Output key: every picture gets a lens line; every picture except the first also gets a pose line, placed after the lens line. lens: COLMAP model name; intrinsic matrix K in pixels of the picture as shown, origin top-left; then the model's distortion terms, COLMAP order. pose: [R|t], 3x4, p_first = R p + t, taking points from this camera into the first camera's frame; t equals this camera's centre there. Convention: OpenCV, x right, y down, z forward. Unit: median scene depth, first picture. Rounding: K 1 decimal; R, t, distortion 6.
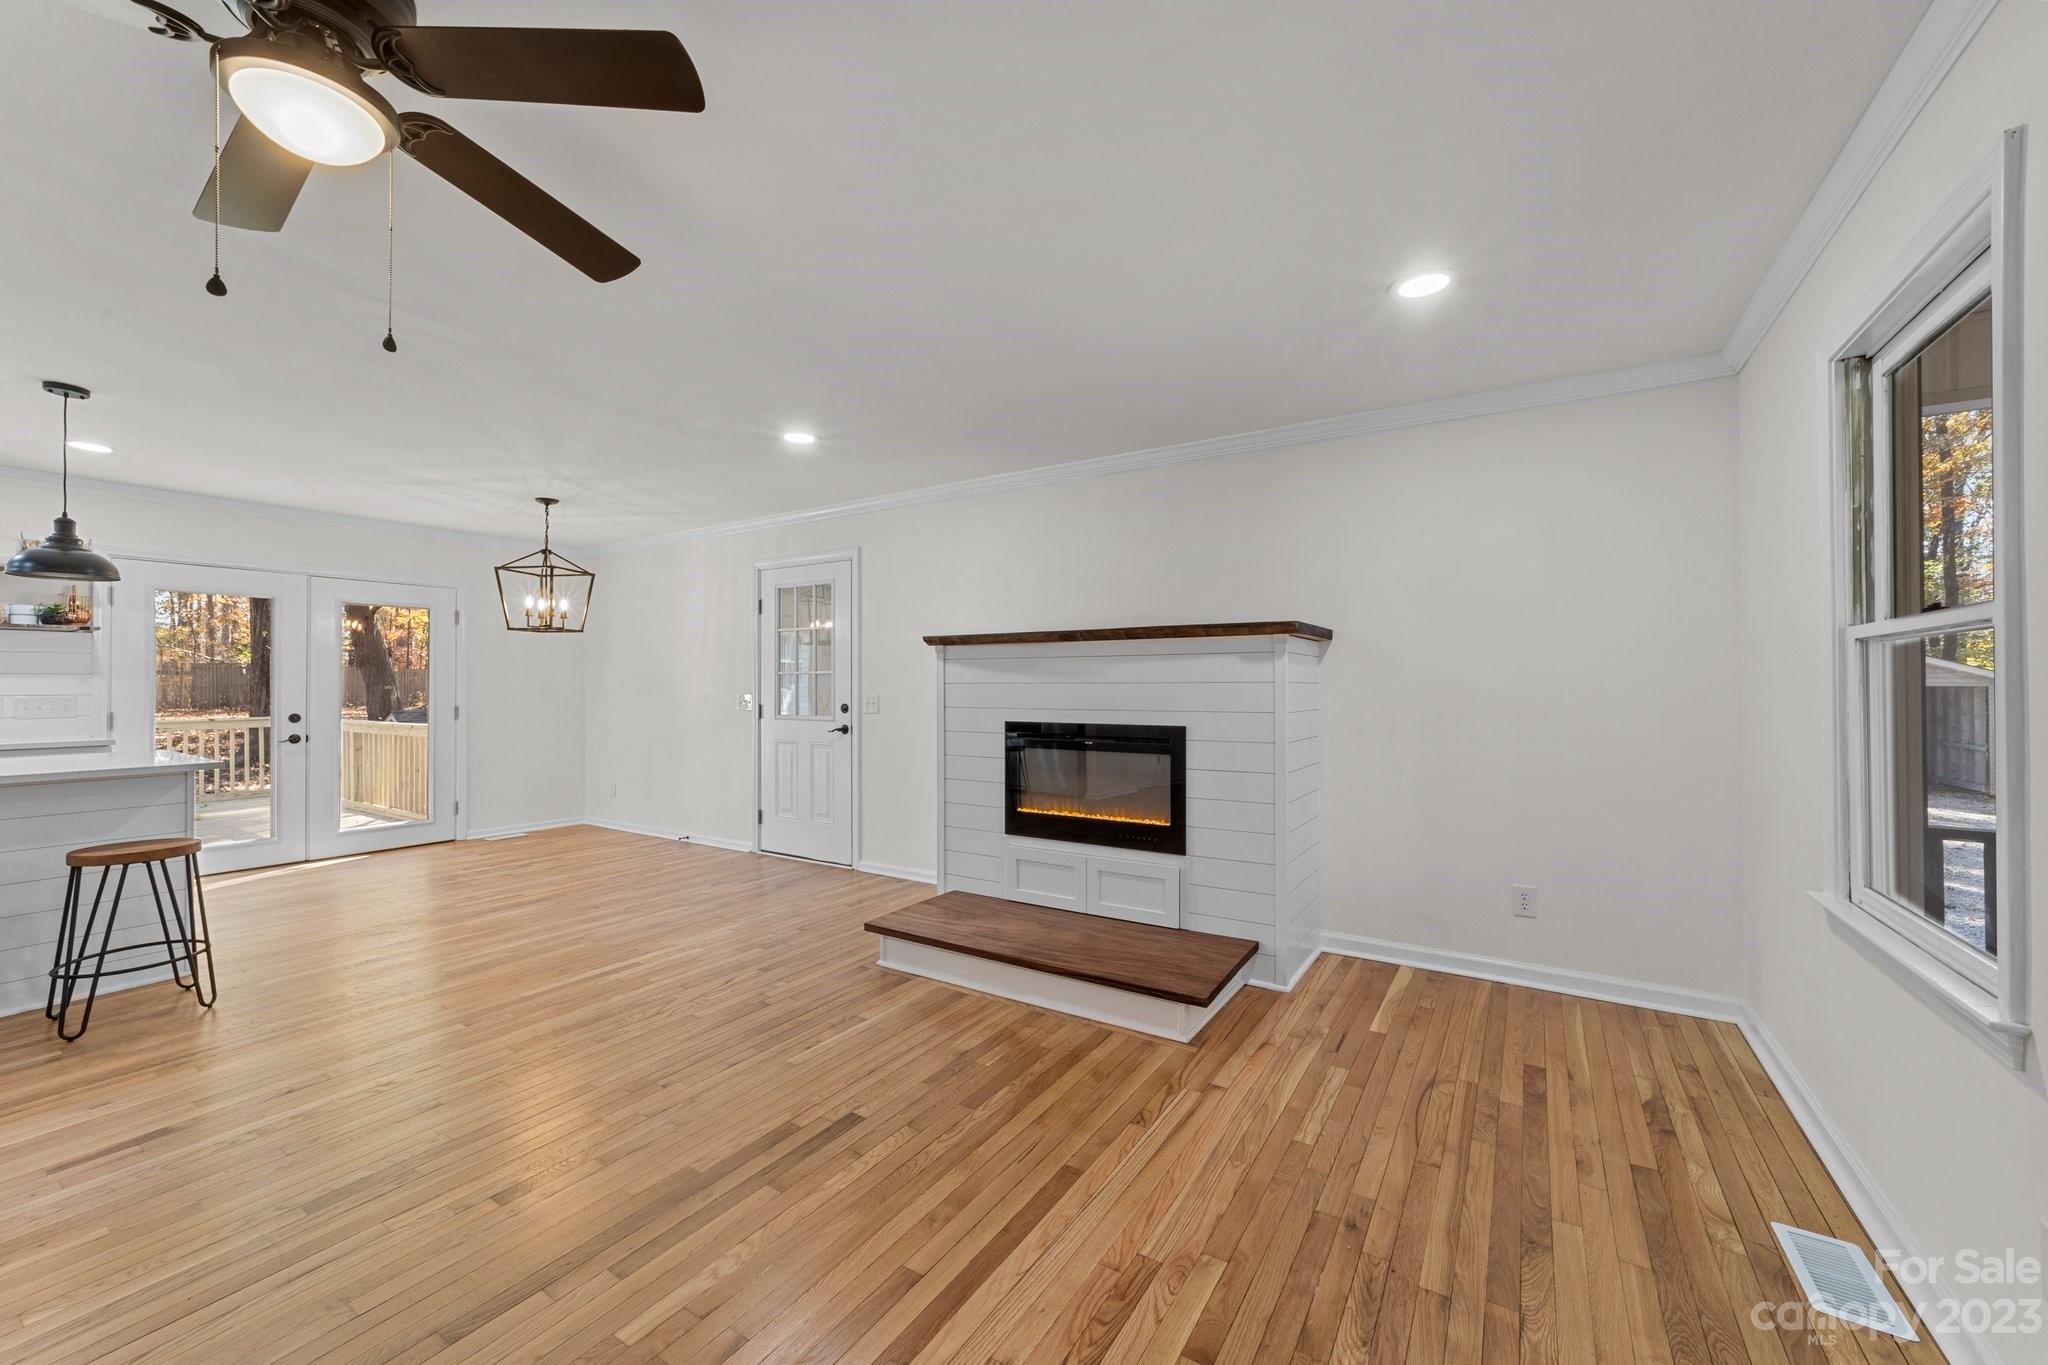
lens RADIAL K [[778.8, 0, 1031.4], [0, 778.8, 680.1], [0, 0, 1]] dist [-0.026413, 0.010832]
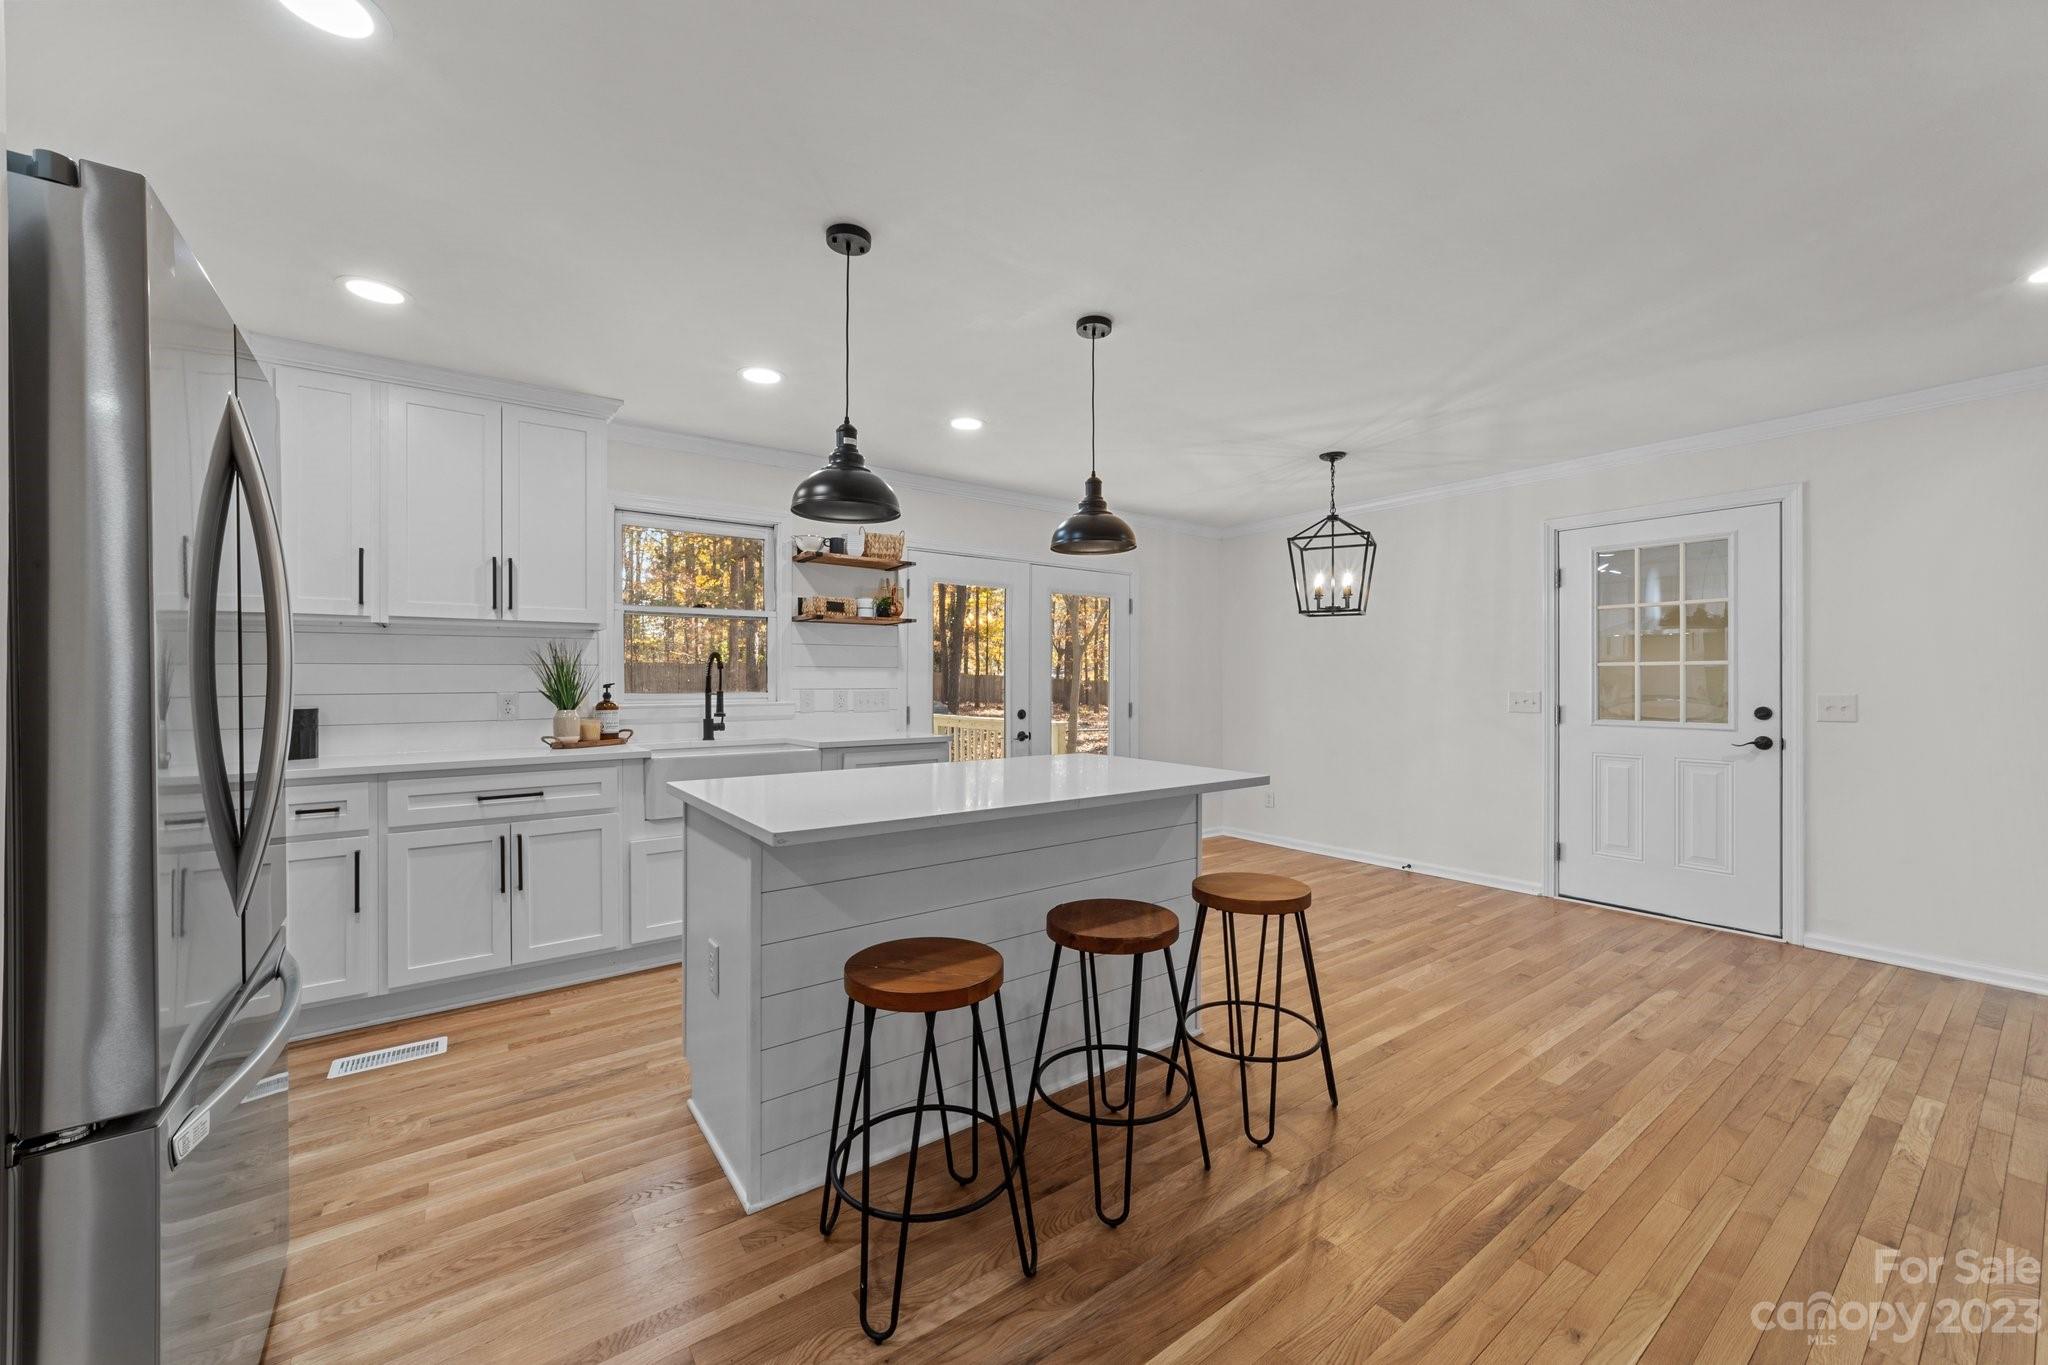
lens RADIAL K [[778.8, 0, 1031.4], [0, 778.8, 680.1], [0, 0, 1]] dist [-0.026413, 0.010832]
pose [[0.931893, 0.000851, -0.362732, -0.829339], [-0.000271, 0.999999, 0.001648, 0.007447], [0.362732, -0.001438, 0.931892, 0.149296]]
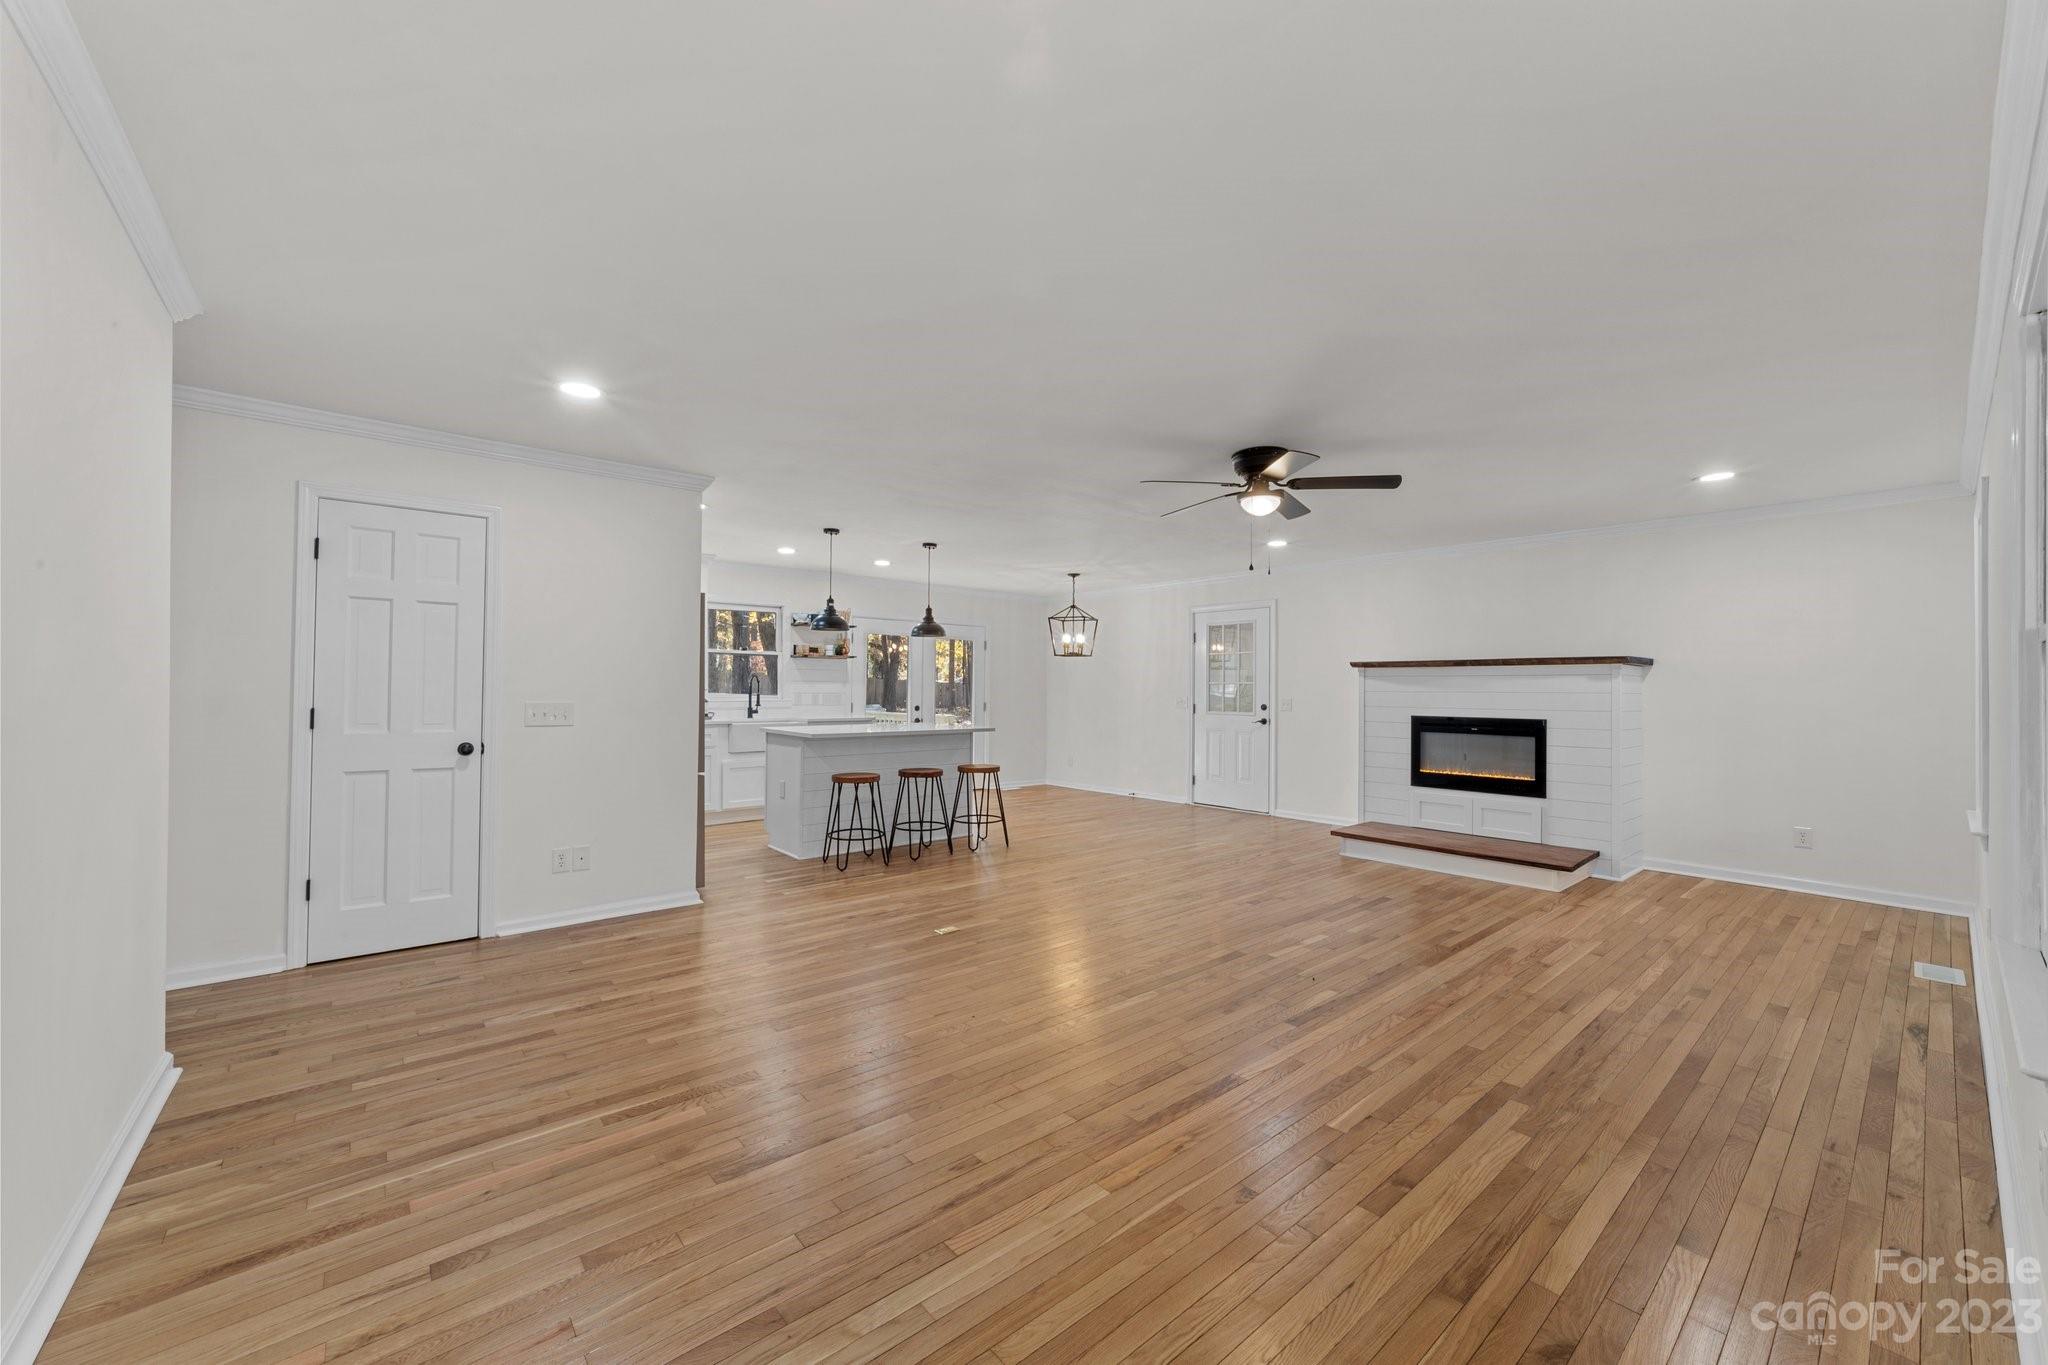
lens RADIAL K [[778.8, 0, 1031.4], [0, 778.8, 680.1], [0, 0, 1]] dist [-0.026413, 0.010832]
pose [[0.954715, 0.005226, -0.297476, -0.304367], [-0.007360, 0.999955, -0.006055, -0.004325], [0.297431, 0.007970, 0.954710, -0.748263]]
